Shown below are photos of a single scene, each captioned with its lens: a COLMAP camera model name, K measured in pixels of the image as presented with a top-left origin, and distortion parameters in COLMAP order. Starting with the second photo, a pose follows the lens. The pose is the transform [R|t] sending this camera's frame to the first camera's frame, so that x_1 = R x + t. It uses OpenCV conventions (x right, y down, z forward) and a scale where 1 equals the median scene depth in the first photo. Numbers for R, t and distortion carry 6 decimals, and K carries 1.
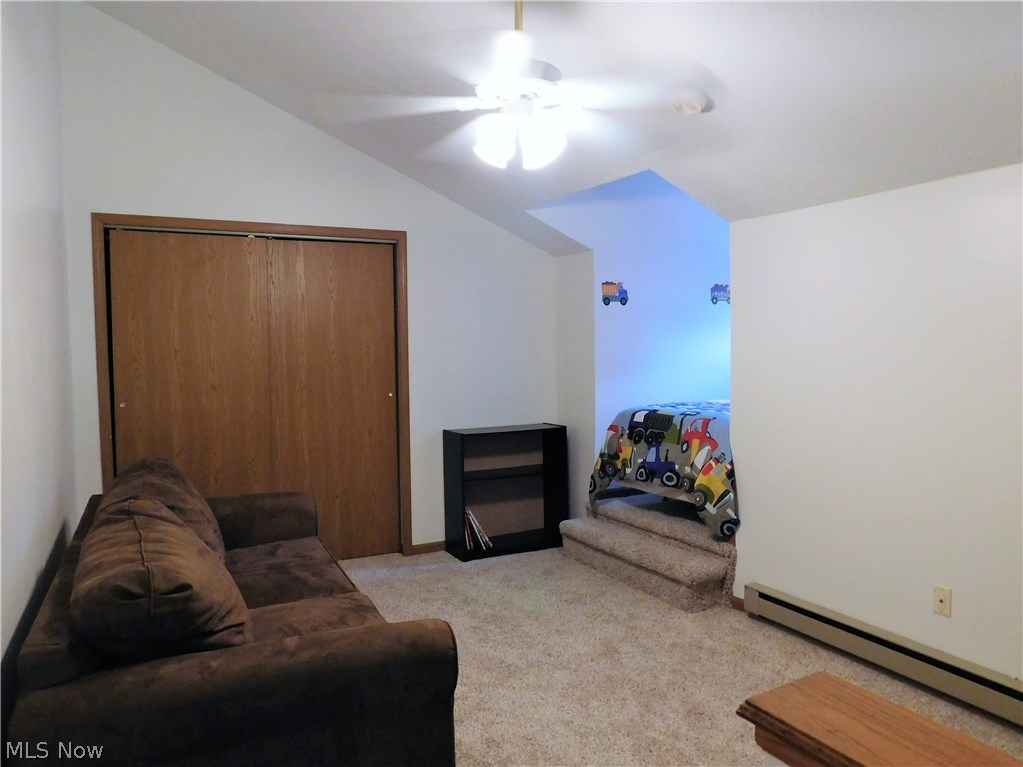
lens RADIAL K [[680.4, 0, 511.5], [0, 680.4, 383.5], [0, 0, 1]] dist [-0.020709, 0.000742]
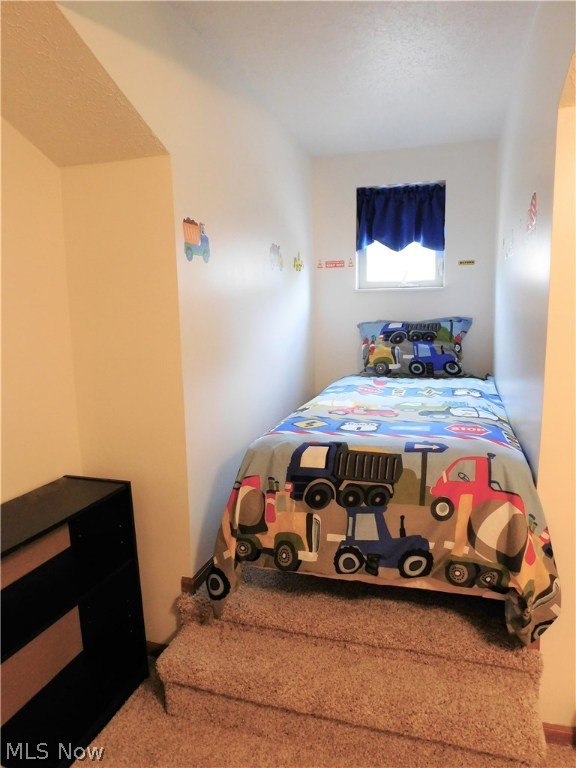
lens RADIAL K [[510.8, 0, 288.0], [0, 510.8, 384.0], [0, 0, 1]] dist [-0.020709, 0.000742]
pose [[0.730821, -0.122634, 0.671462, -0.112742], [0.064574, 0.991738, 0.110846, -0.065168], [-0.679507, -0.037650, 0.732702, 0.736459]]
